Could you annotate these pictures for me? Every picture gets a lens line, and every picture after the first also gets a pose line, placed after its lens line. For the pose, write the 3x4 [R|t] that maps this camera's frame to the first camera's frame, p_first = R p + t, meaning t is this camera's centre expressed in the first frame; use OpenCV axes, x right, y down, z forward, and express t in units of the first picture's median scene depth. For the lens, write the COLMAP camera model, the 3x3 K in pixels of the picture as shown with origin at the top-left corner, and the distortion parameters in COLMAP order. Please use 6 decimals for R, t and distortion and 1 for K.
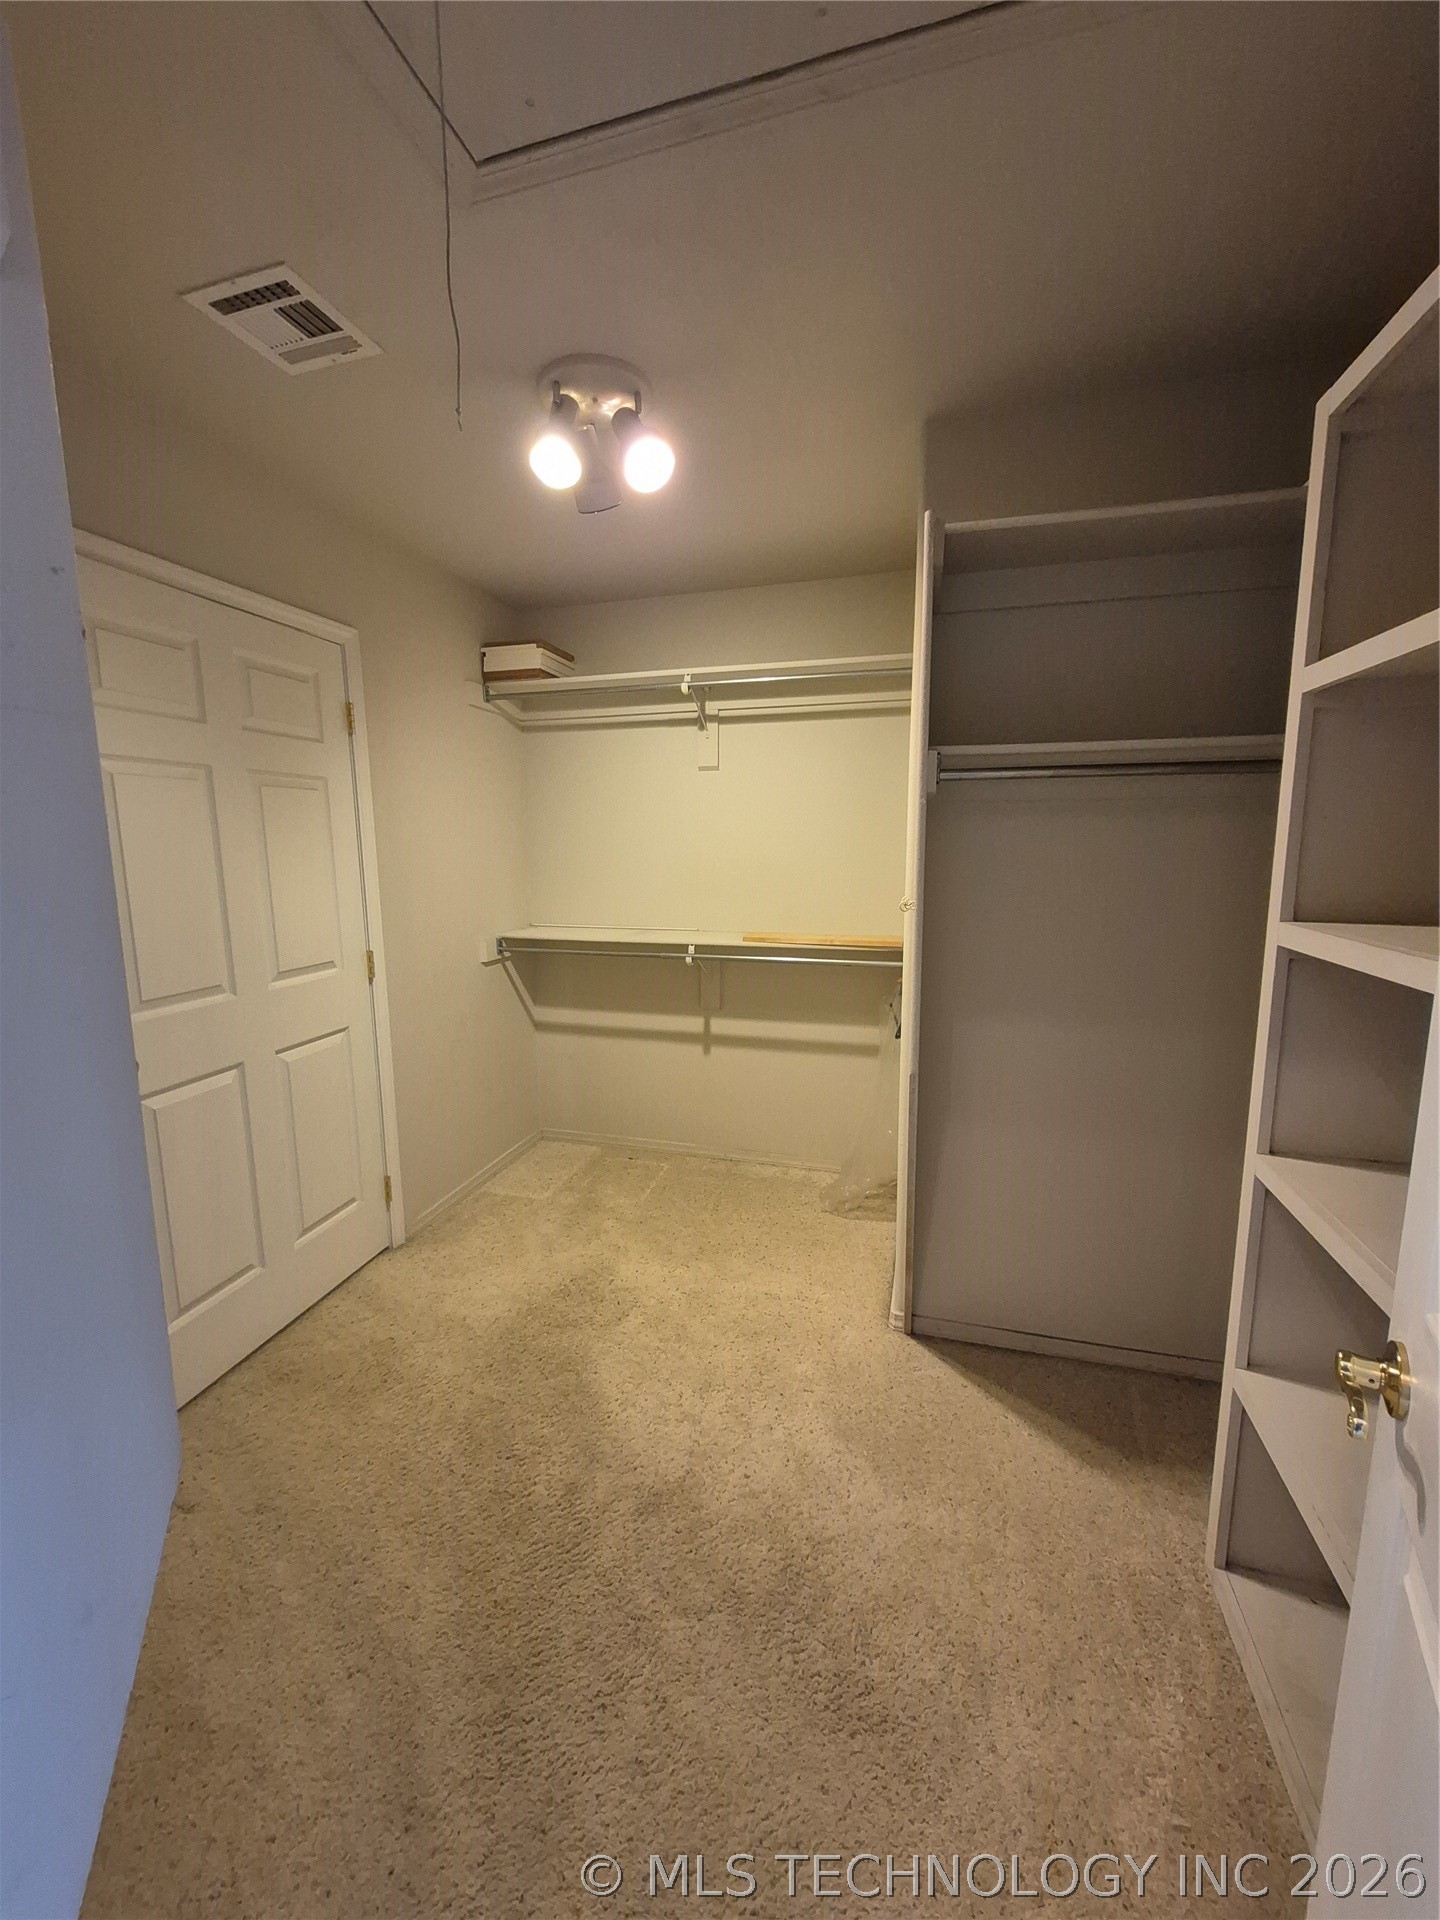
lens RADIAL K [[757.7, 0, 712.6], [0, 757.7, 953.5], [0, 0, 1]] dist [0.021684, -0.003354]
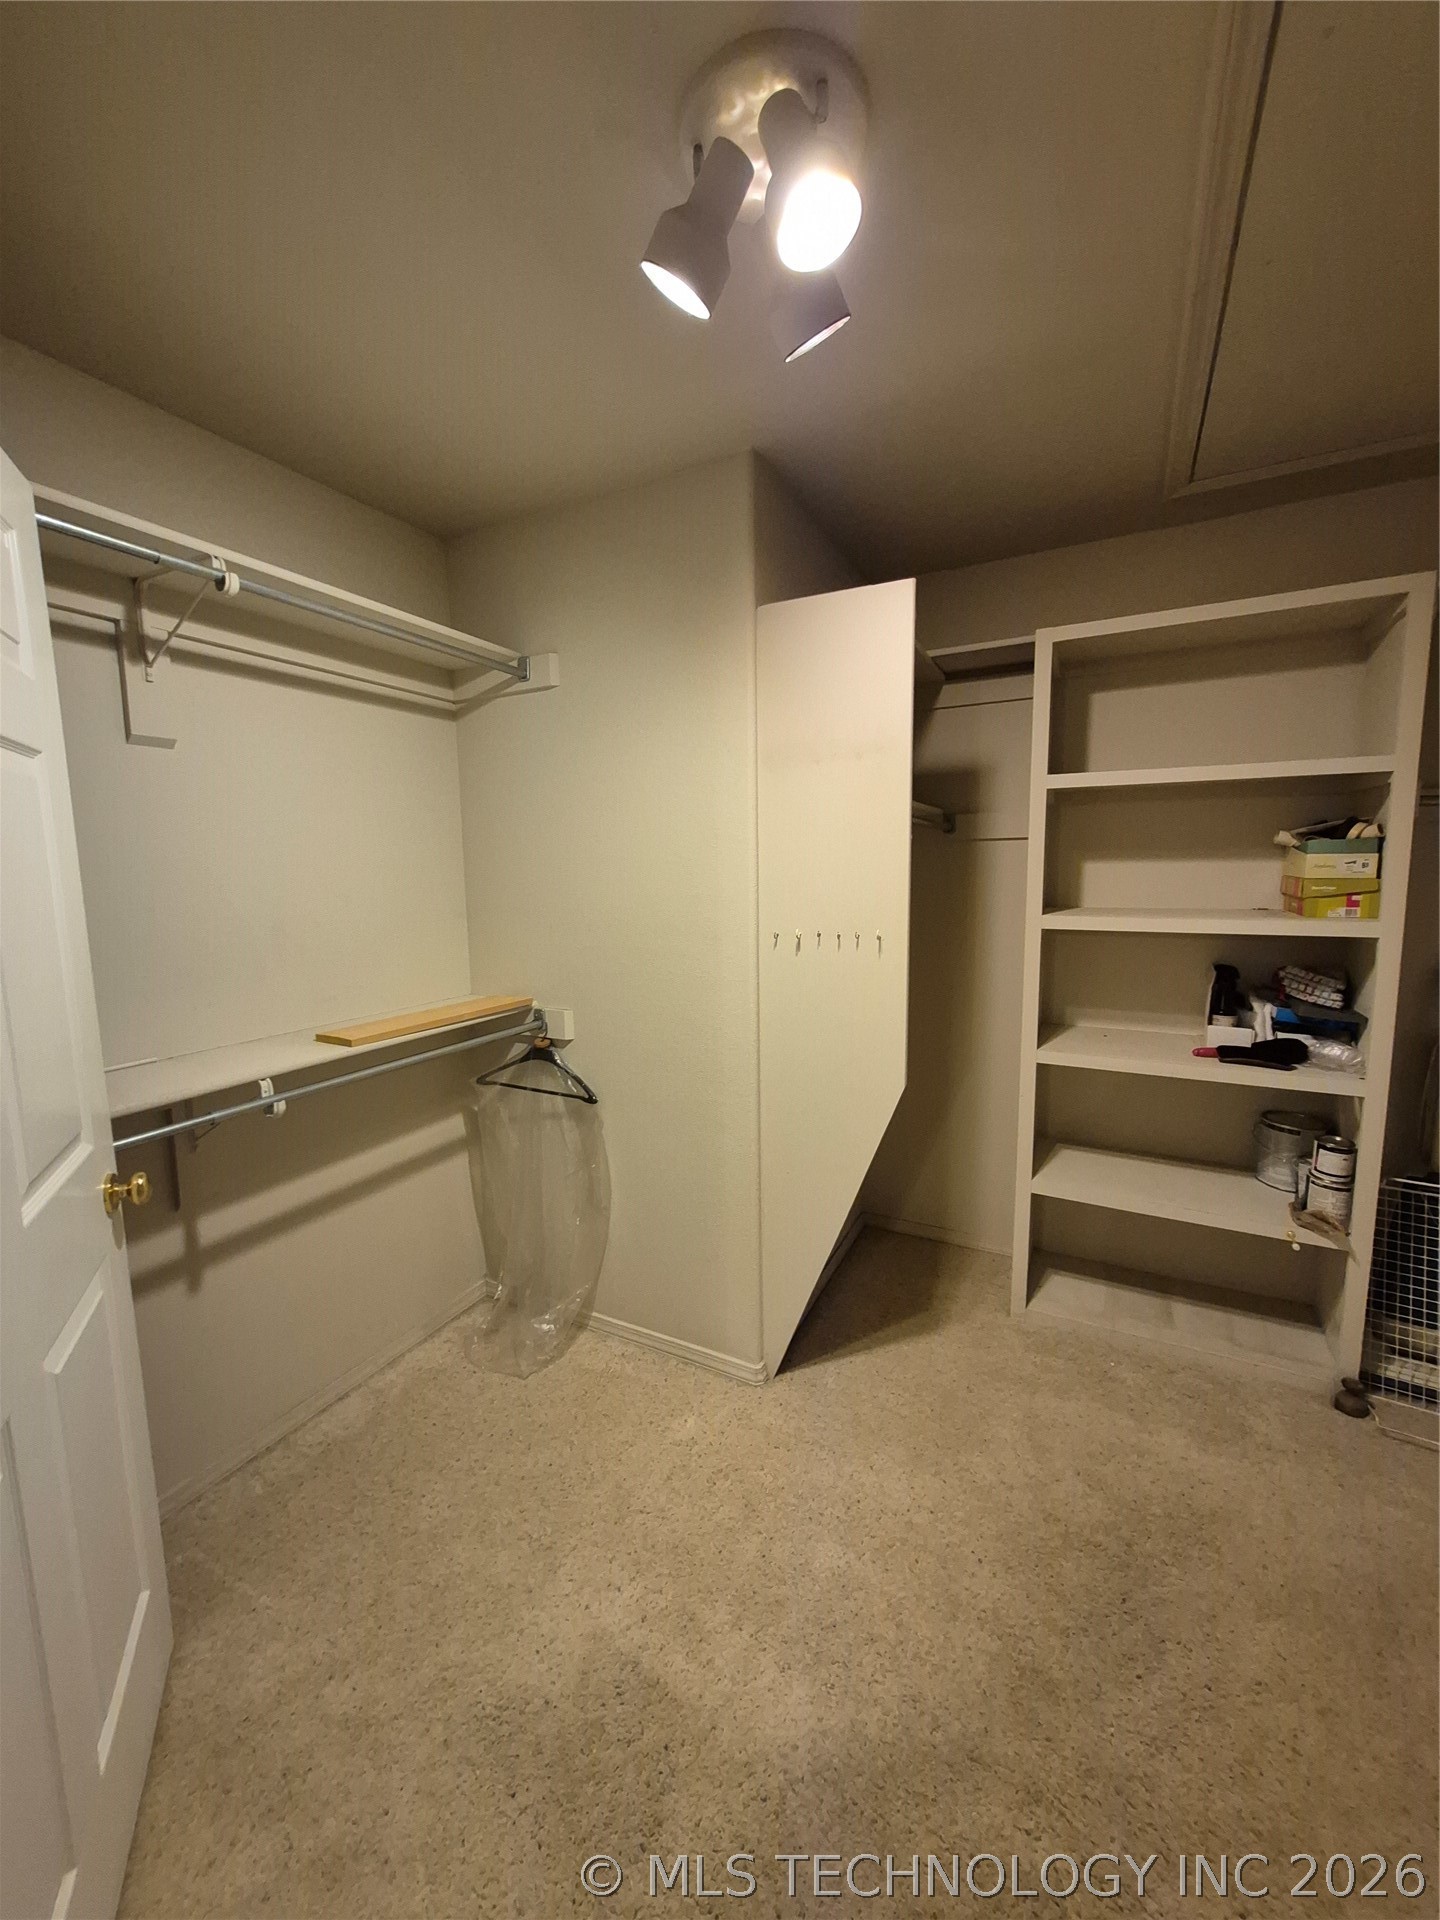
lens RADIAL K [[757.7, 0, 712.6], [0, 757.7, 953.5], [0, 0, 1]] dist [0.021684, -0.003354]
pose [[0.196524, -0.112693, 0.974001, -0.465809], [0.158562, 0.983950, 0.081851, -0.089835], [-0.967593, 0.138354, 0.211239, 0.567543]]
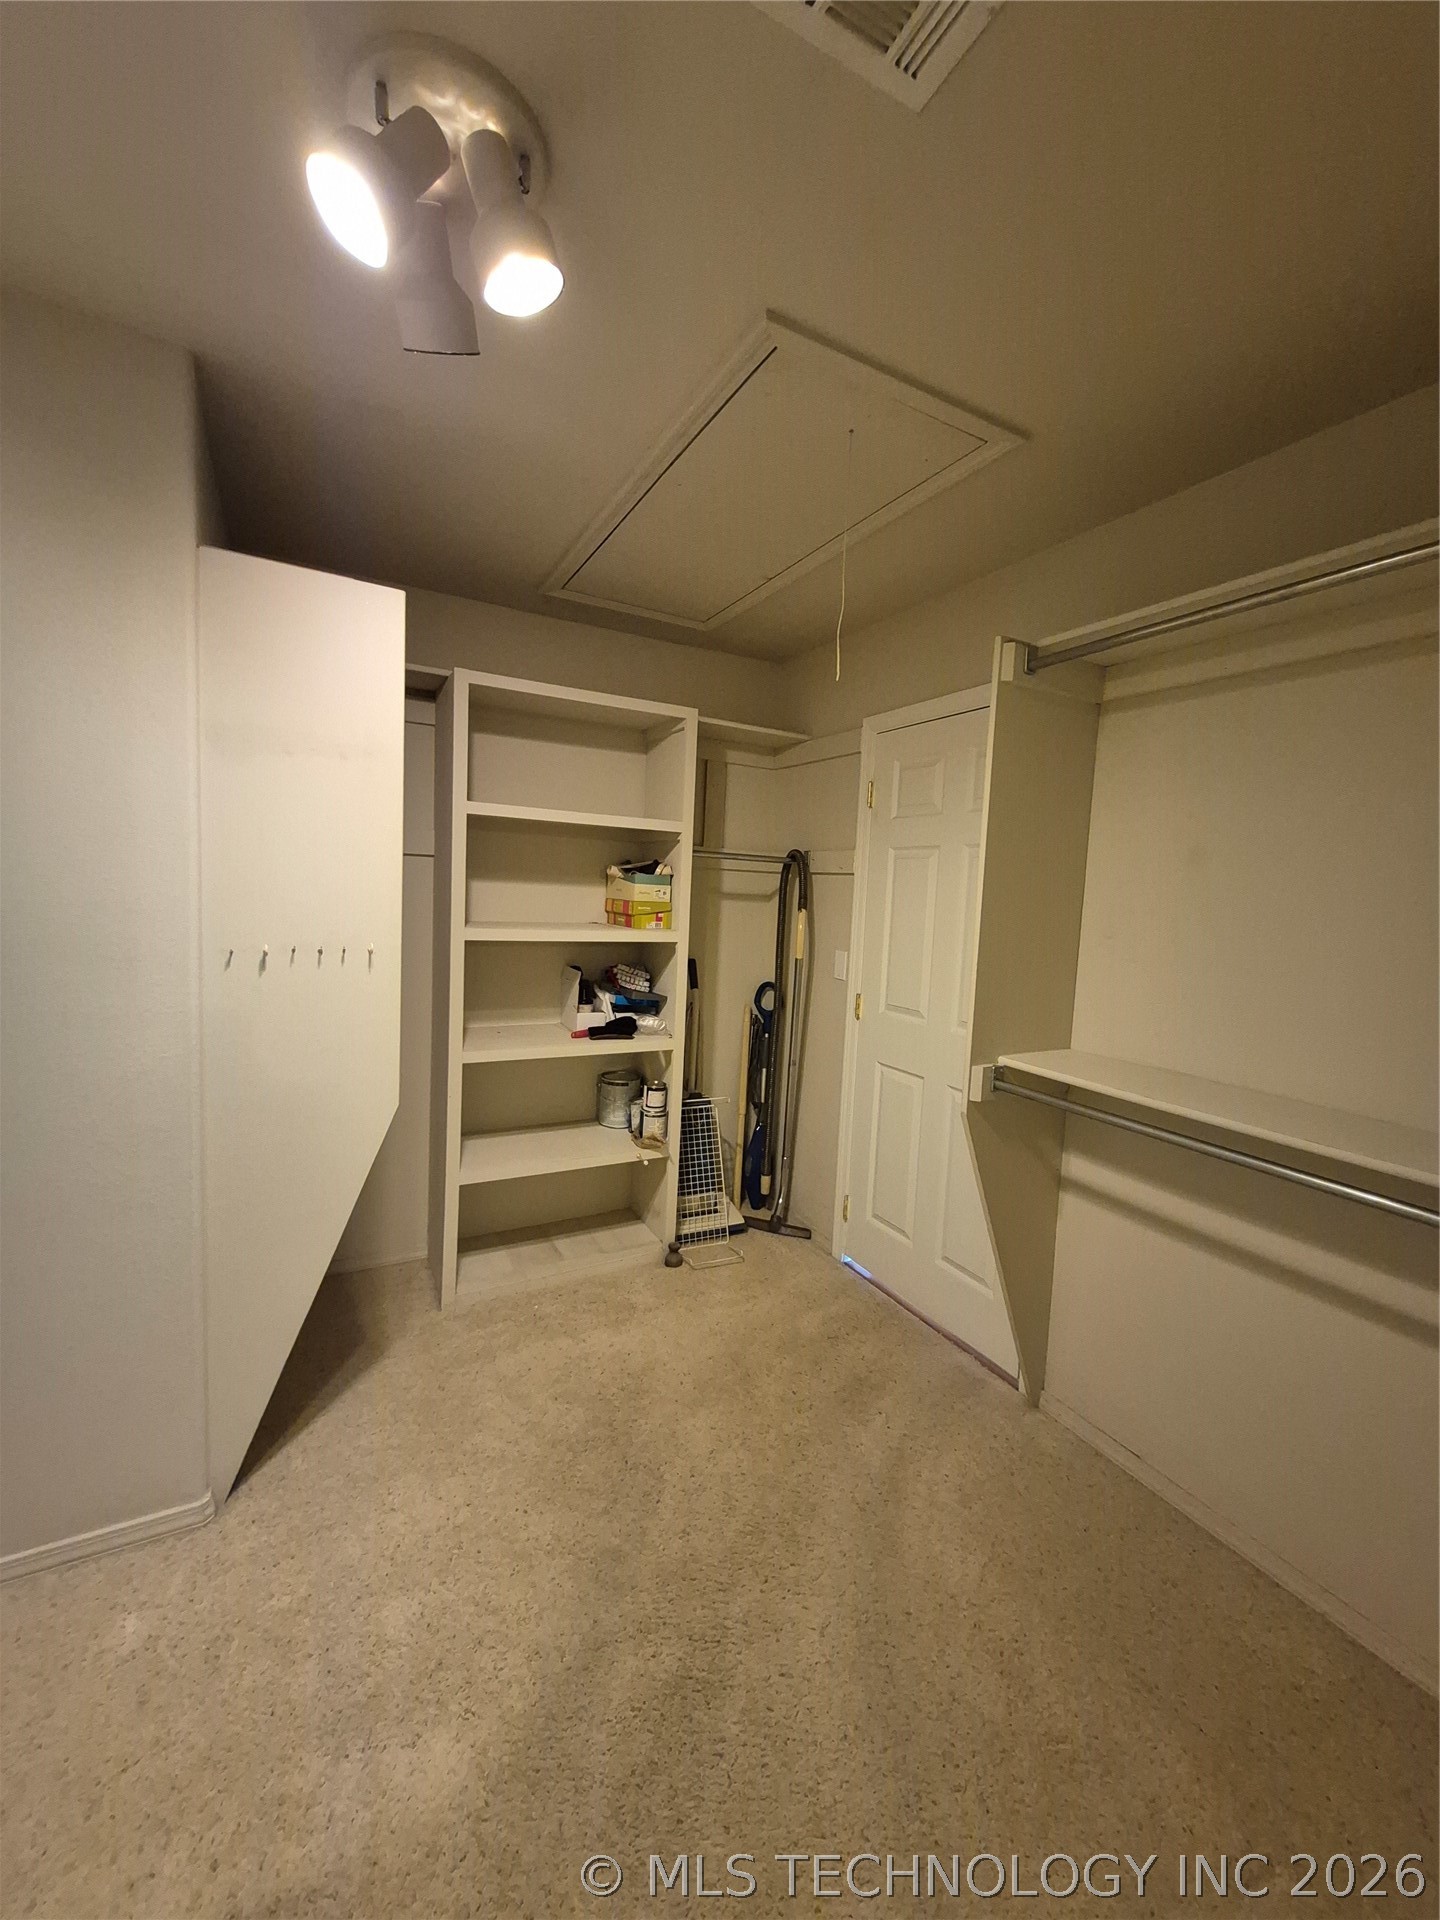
lens RADIAL K [[757.7, 0, 712.6], [0, 757.7, 953.5], [0, 0, 1]] dist [0.021684, -0.003354]
pose [[-0.698231, -0.085199, 0.710784, -0.439997], [0.067341, 0.980673, 0.183701, -0.118405], [-0.712698, 0.176131, -0.678999, 0.770703]]
